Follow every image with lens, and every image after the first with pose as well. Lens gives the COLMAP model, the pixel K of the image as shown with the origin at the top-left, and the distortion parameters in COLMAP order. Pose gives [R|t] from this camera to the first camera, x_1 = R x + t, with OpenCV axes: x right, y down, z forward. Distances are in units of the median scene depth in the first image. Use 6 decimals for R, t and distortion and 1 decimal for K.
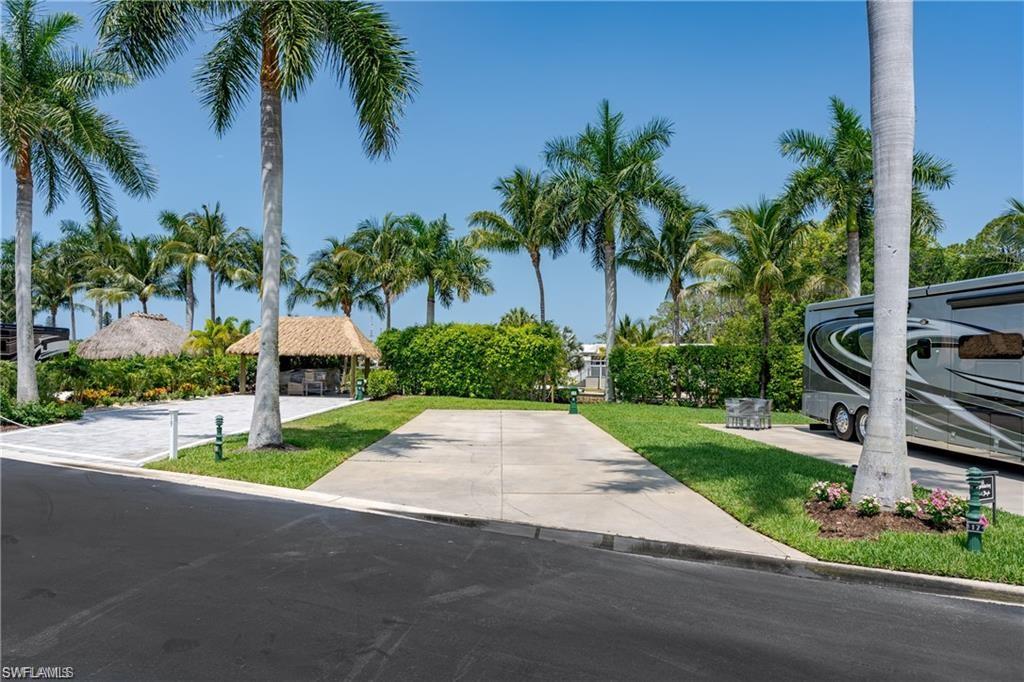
lens RADIAL K [[651.2, 0, 513.8], [0, 651.2, 365.4], [0, 0, 1]] dist [-0.002362, 0.001250]
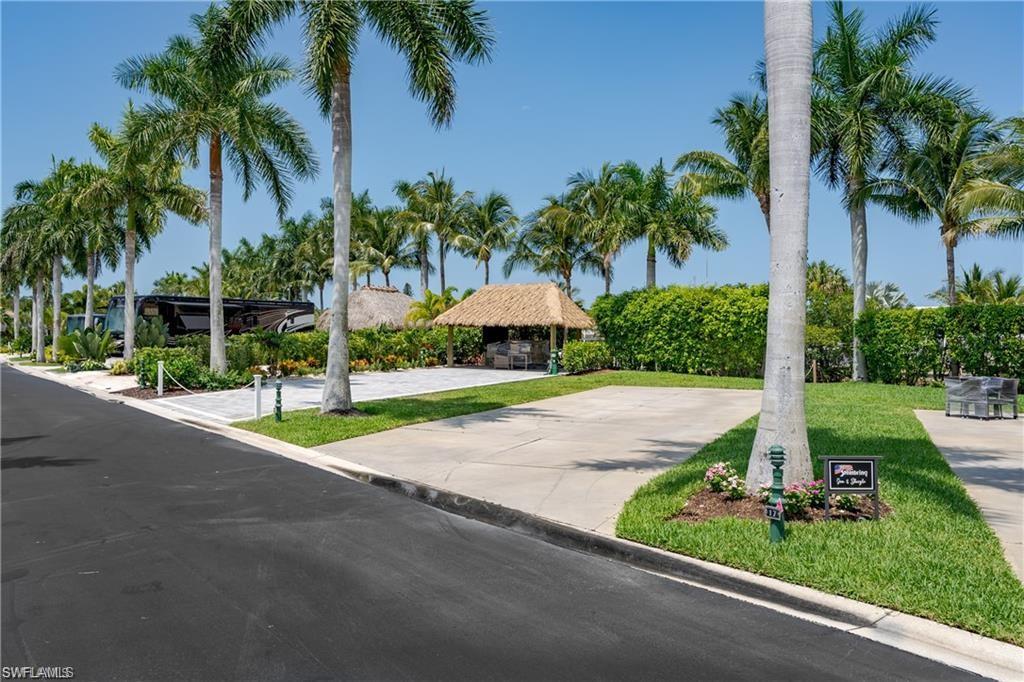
lens RADIAL K [[785.0, 0, 508.1], [0, 785.0, 322.3], [0, 0, 1]] dist [0.003315, 0.001151]
pose [[0.910058, -0.014082, -0.414241, 0.143586], [0.006290, 0.999777, -0.020169, 0.002265], [0.414432, 0.015749, 0.909944, -0.018227]]
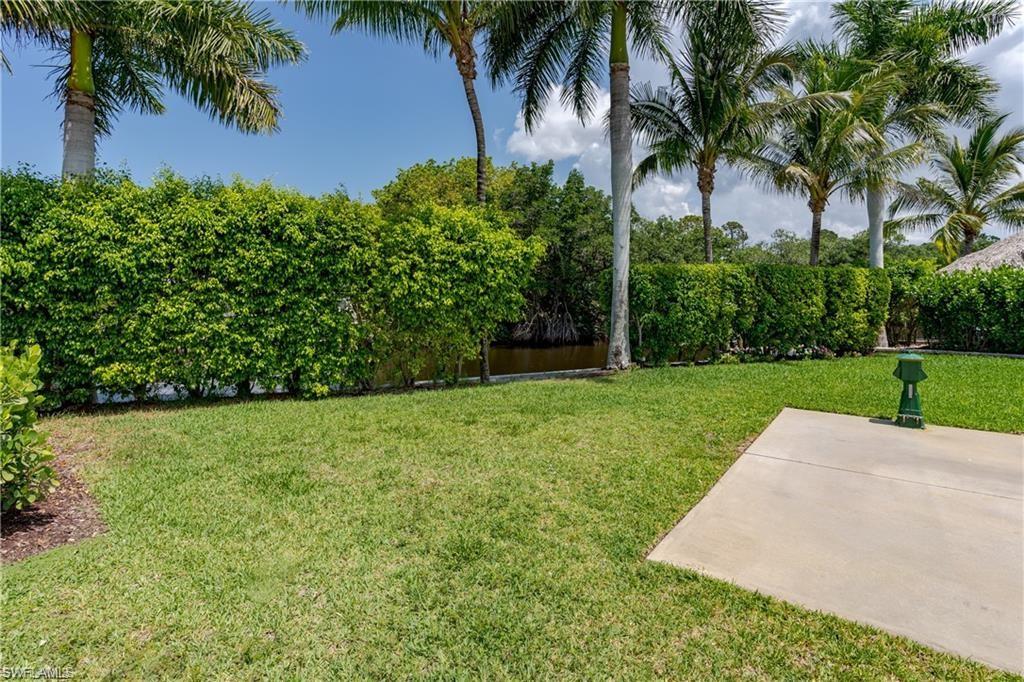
lens RADIAL K [[492.8, 0, 513.1], [0, 492.8, 312.2], [0, 0, 1]] dist [-0.001954, -0.000667]
pose [[0.602380, -0.029171, 0.797676, -0.215446], [0.021906, 0.999560, 0.020012, 0.000973], [-0.797909, 0.005419, 0.602754, 0.766097]]
